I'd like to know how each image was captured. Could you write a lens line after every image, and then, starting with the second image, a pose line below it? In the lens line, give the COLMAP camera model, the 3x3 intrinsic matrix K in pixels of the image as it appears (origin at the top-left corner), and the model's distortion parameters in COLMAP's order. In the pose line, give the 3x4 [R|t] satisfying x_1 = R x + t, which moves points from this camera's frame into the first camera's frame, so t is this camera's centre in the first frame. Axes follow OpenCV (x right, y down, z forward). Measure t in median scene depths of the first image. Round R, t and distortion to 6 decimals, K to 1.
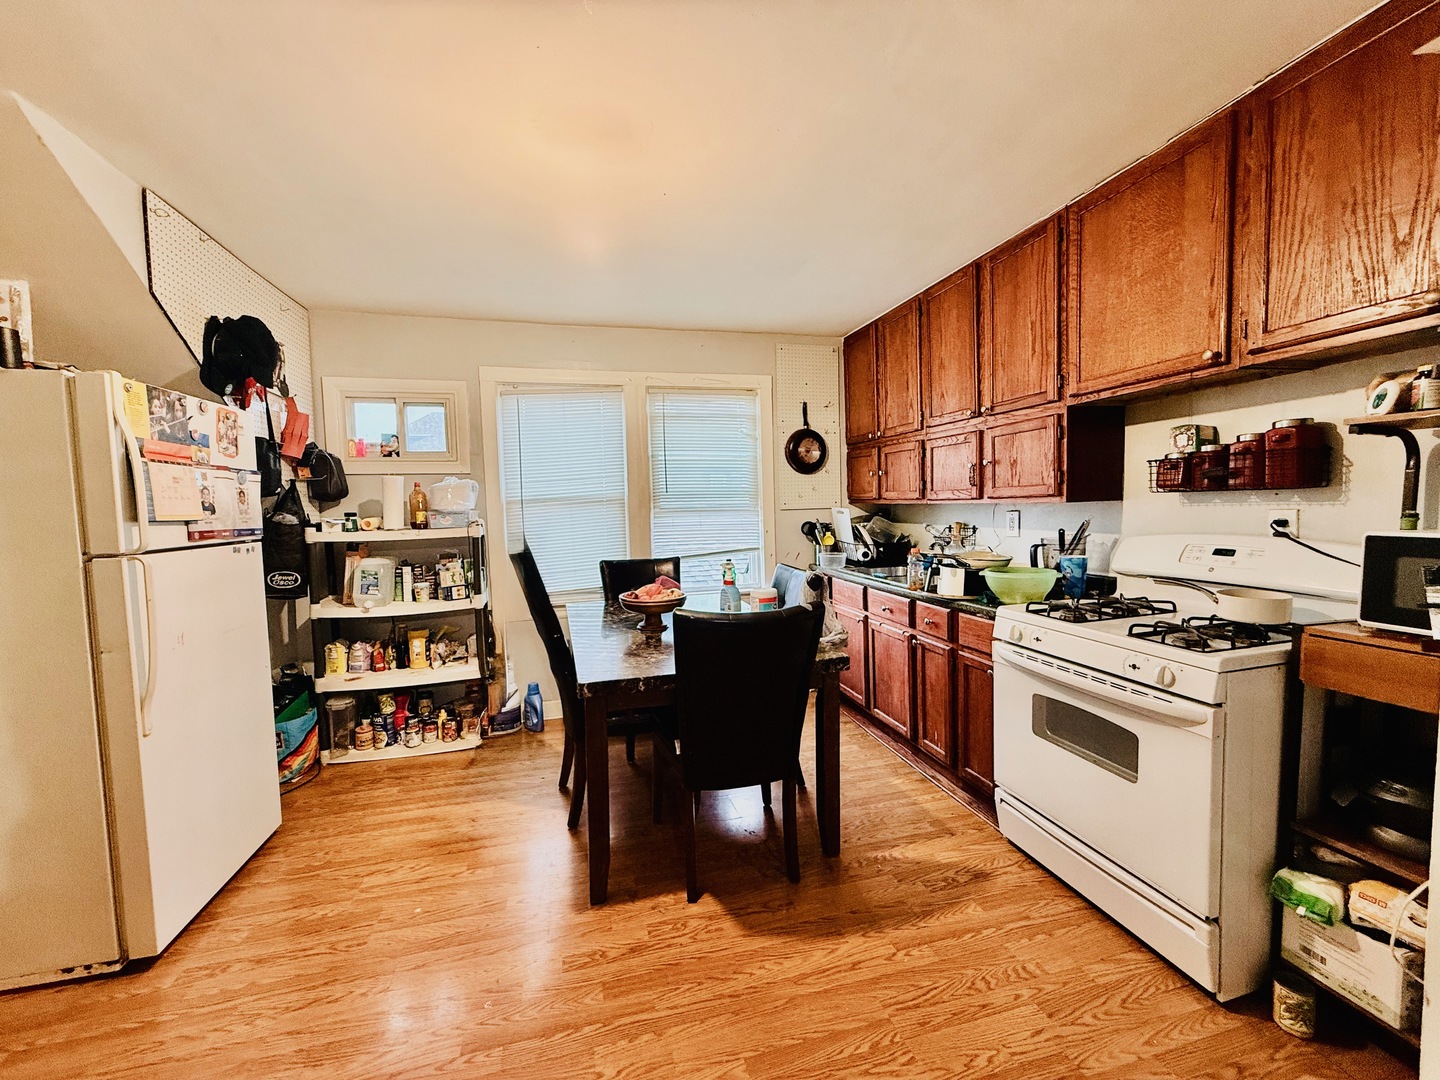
lens RADIAL K [[572.8, 0, 717.2], [0, 572.8, 538.3], [0, 0, 1]] dist [0.002524, 0.000136]
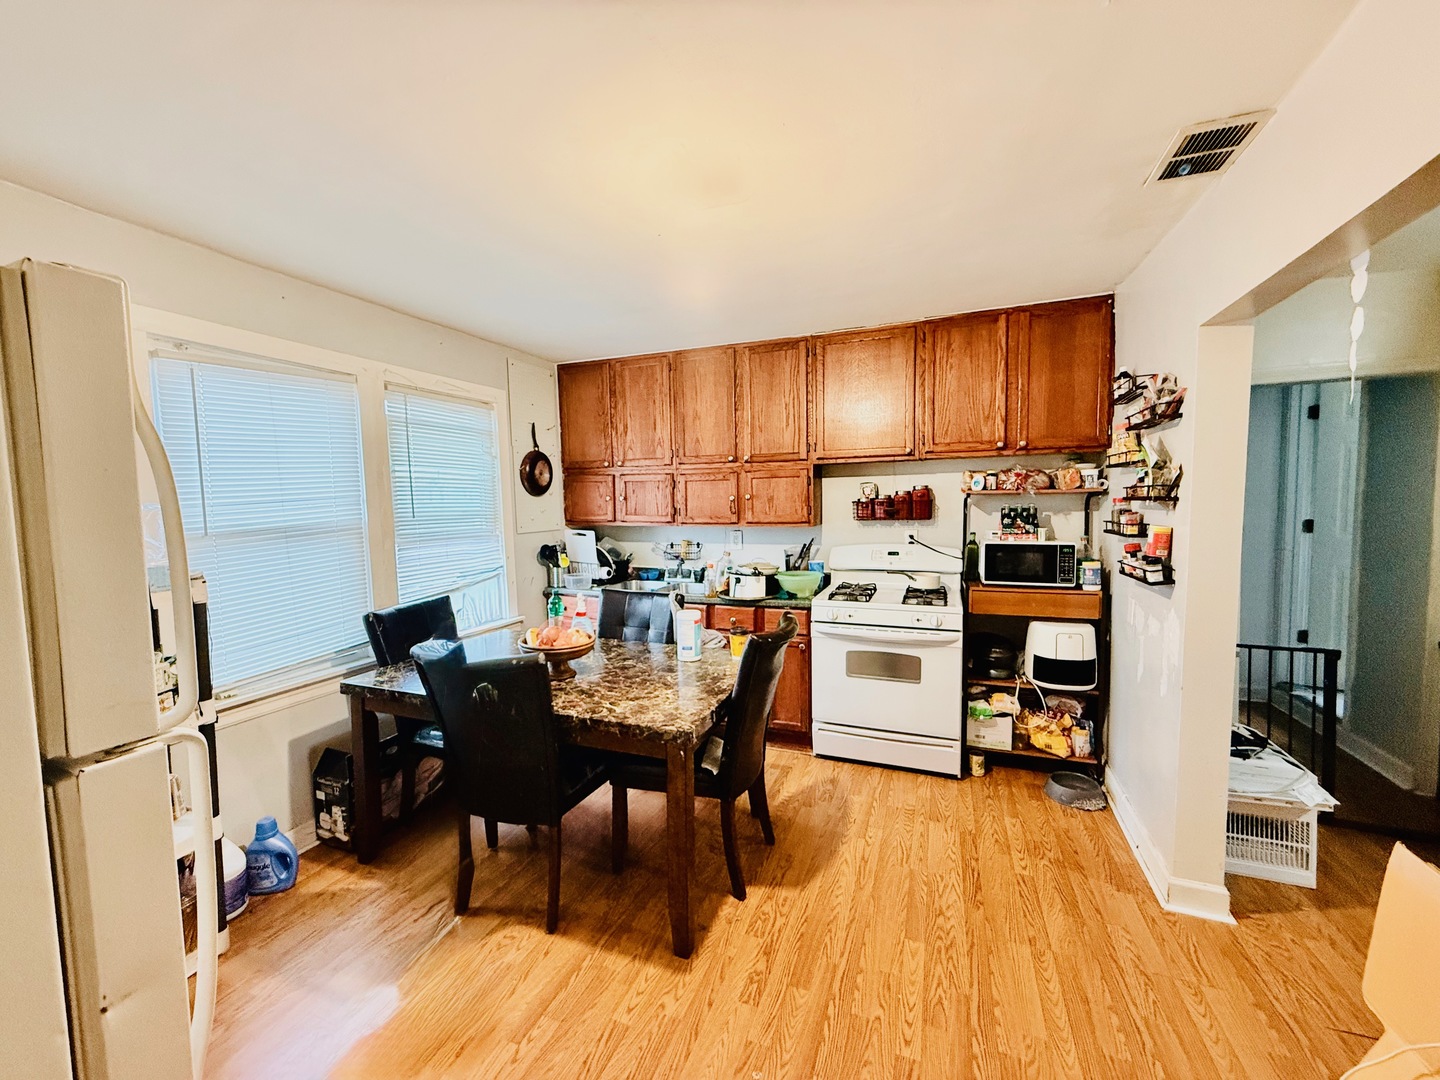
lens RADIAL K [[572.8, 0, 710.7], [0, 572.8, 539.3], [0, 0, 1]] dist [0.002524, 0.000136]
pose [[0.593552, -0.043177, 0.803636, -0.824116], [0.051304, 0.998559, 0.015757, -0.070278], [-0.803158, 0.031877, 0.594912, 0.323389]]
